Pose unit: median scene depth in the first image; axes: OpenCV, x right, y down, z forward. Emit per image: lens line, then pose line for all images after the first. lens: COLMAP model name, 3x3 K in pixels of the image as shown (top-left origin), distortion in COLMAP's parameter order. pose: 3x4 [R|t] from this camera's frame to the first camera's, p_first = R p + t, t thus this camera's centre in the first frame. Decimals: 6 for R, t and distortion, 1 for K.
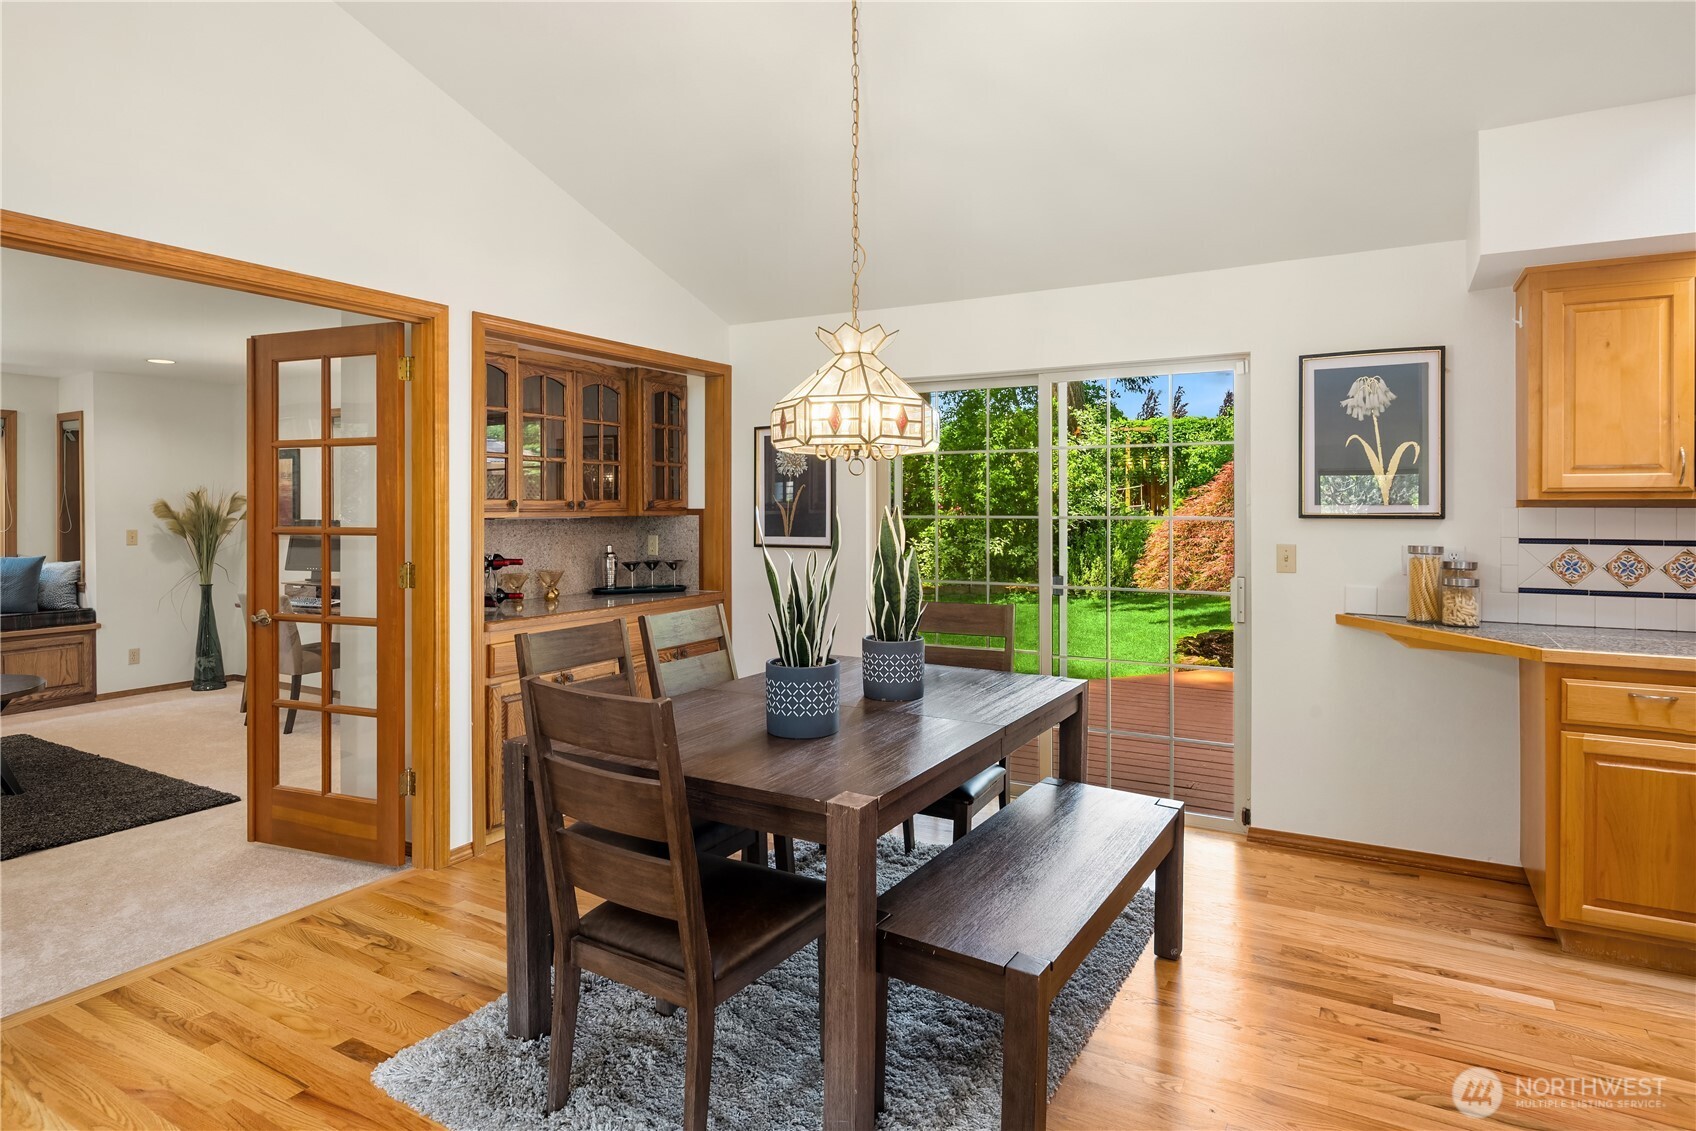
lens RADIAL K [[932.7, 0, 852.2], [0, 932.7, 503.4], [0, 0, 1]] dist [0.001251, -0.000554]
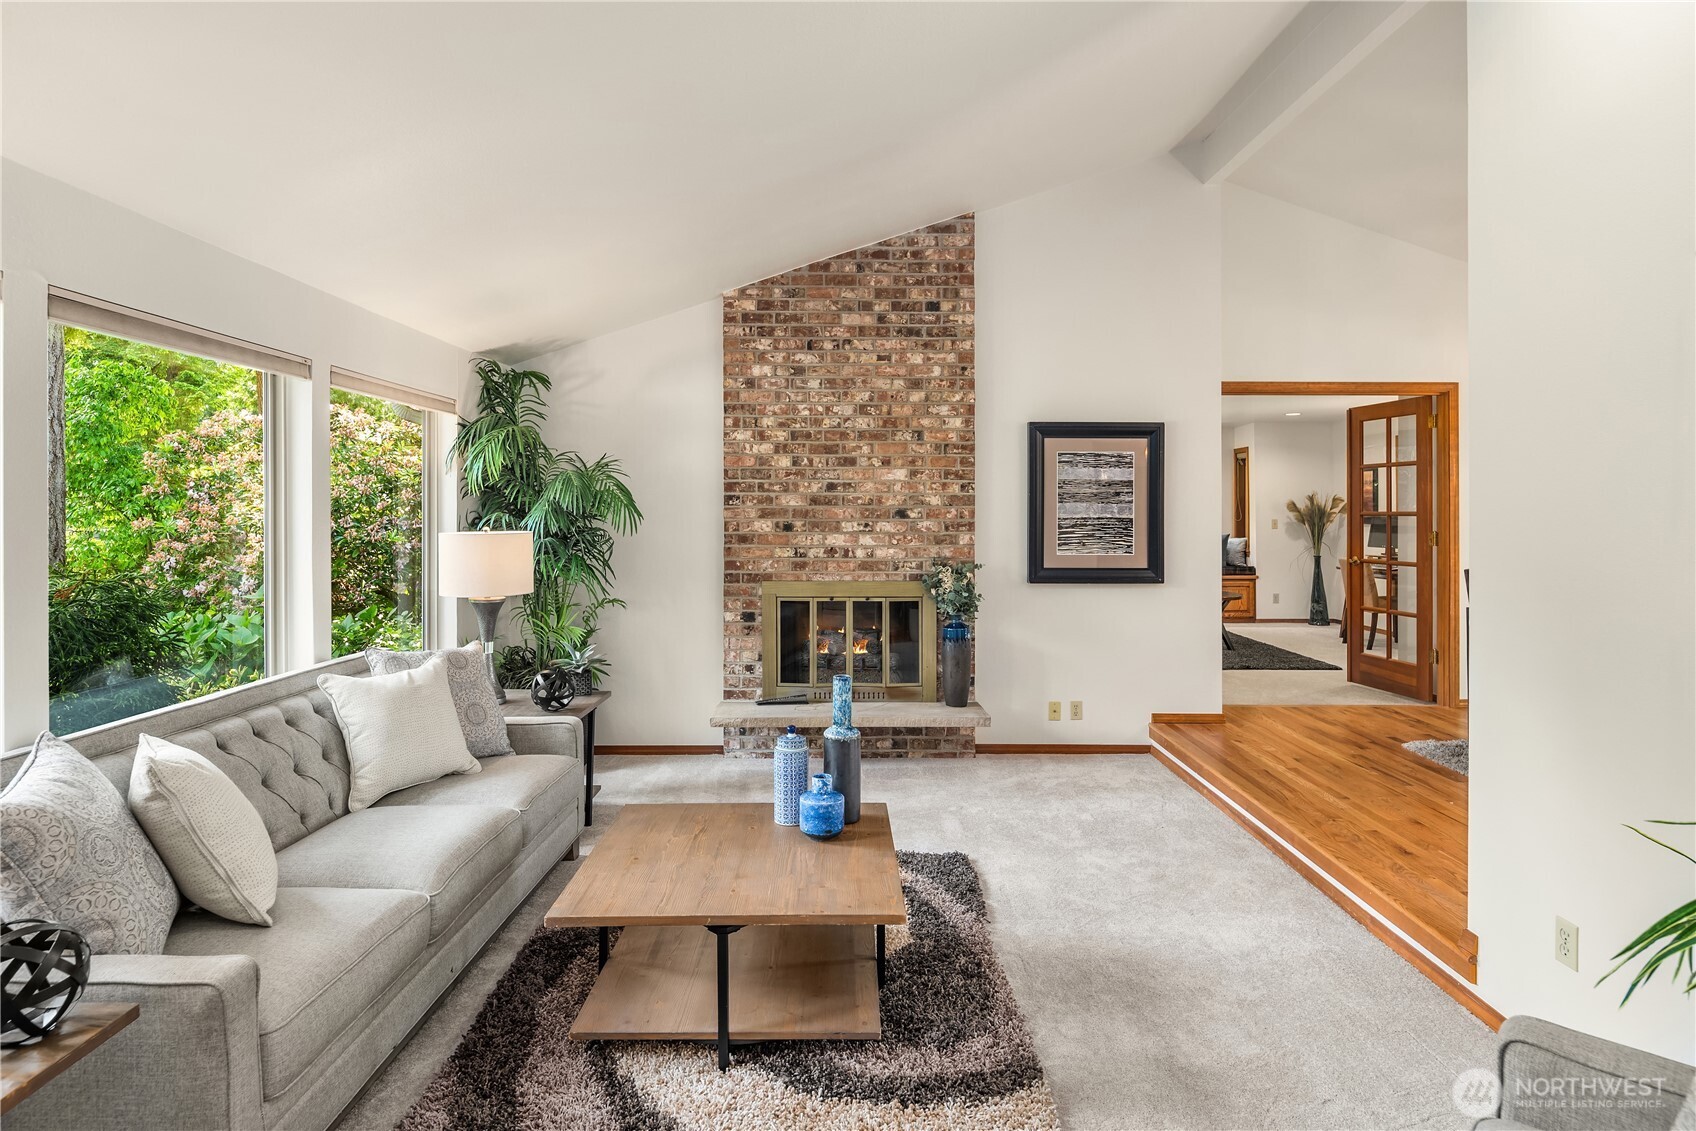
lens RADIAL K [[948.5, 0, 851.7], [0, 948.5, 510.3], [0, 0, 1]] dist [-0.000673, -0.000722]
pose [[0.500878, 0.000885, -0.865517, 0.380360], [0.000006, 0.999999, 0.001026, 0.016094], [0.865518, -0.000519, 0.500878, -0.618460]]
